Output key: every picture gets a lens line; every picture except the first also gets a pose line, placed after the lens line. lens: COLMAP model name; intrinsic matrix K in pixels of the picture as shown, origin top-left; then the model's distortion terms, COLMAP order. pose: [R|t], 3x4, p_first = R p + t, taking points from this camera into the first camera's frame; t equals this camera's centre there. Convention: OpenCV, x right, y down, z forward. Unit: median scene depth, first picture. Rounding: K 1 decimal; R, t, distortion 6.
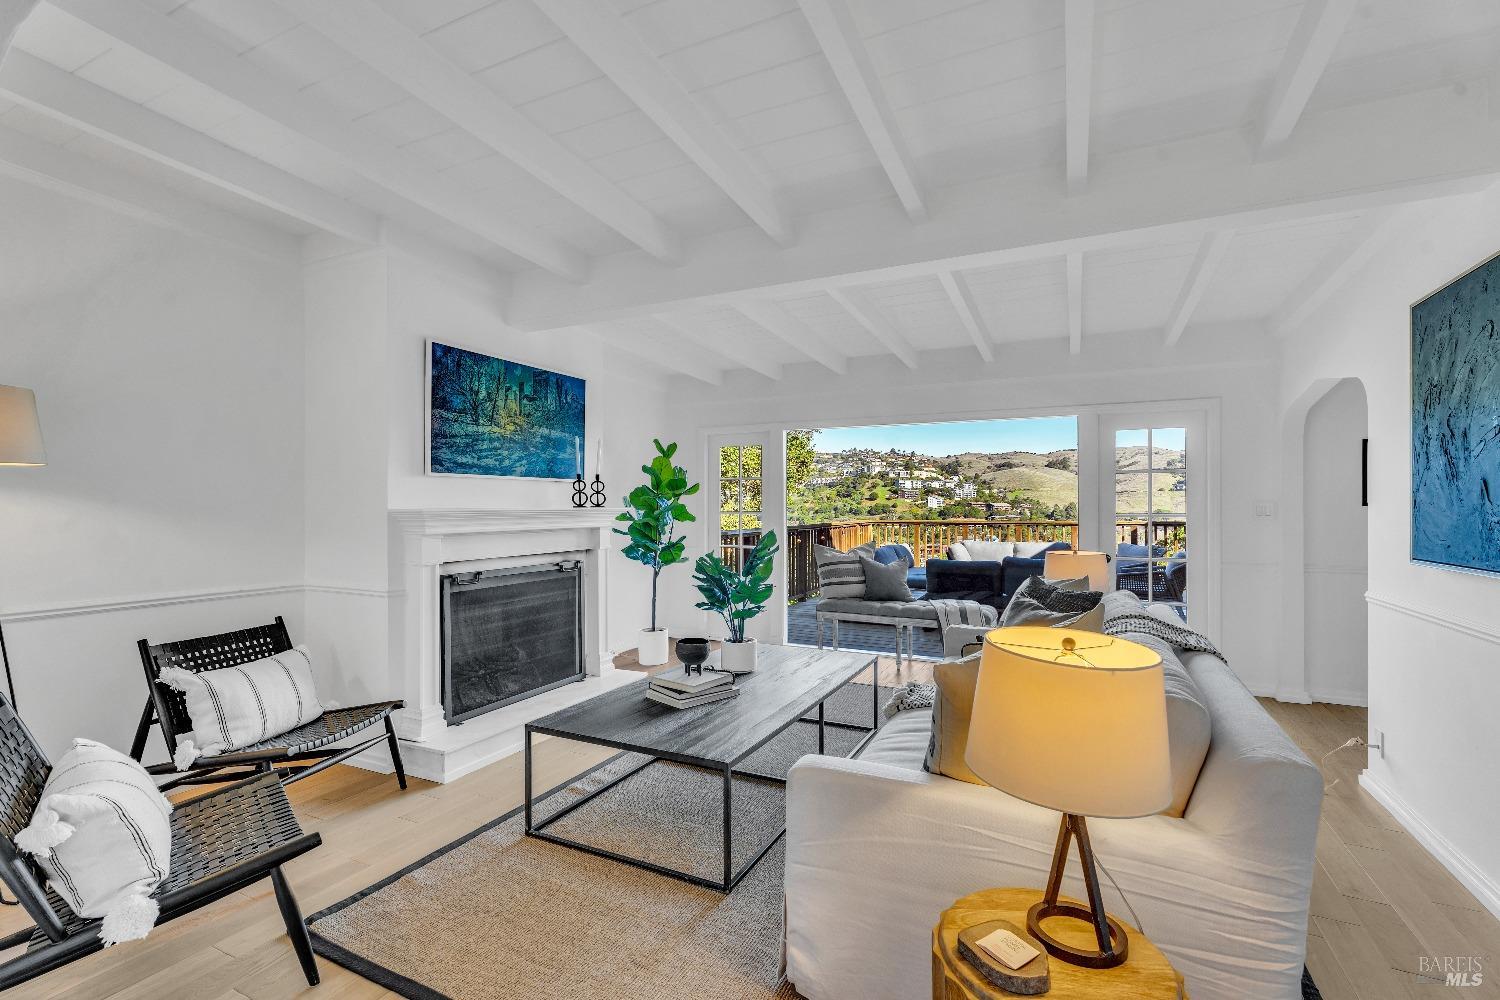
lens RADIAL K [[673.2, 0, 748.8], [0, 673.2, 501.7], [0, 0, 1]] dist [0.000594, 0.000008]
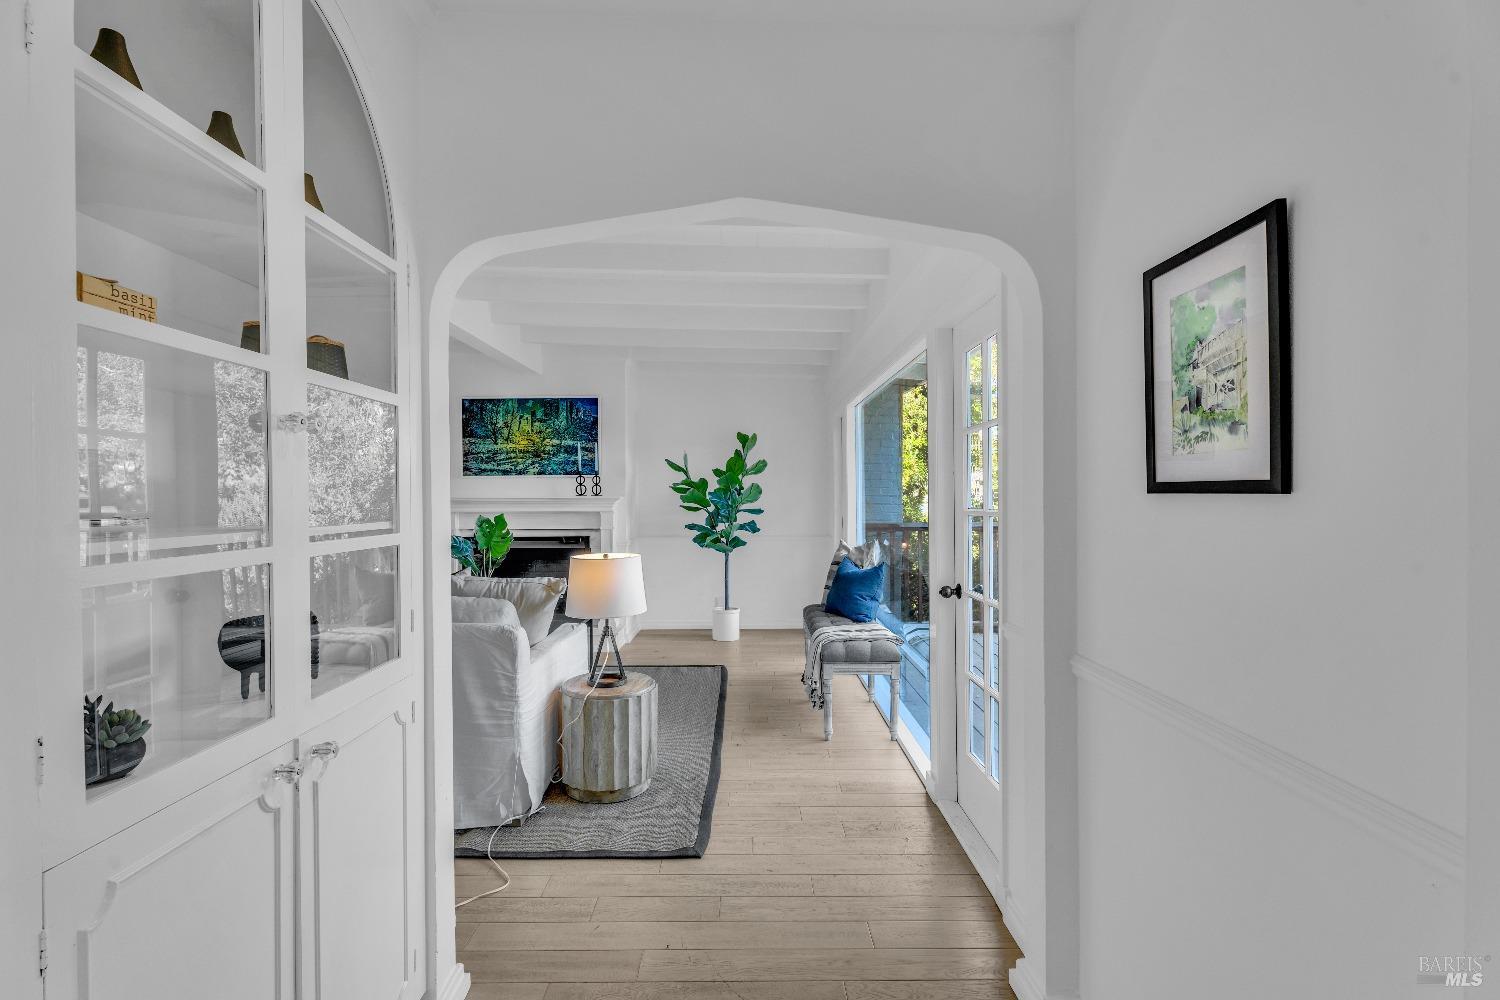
lens RADIAL K [[673.2, 0, 750.4], [0, 673.2, 499.7], [0, 0, 1]] dist [0.000594, 0.000008]
pose [[0.447745, 0.002892, -0.894156, 1.205705], [0.010912, 0.999903, 0.008698, 0.008255], [0.894095, -0.013651, 0.447670, 0.782125]]
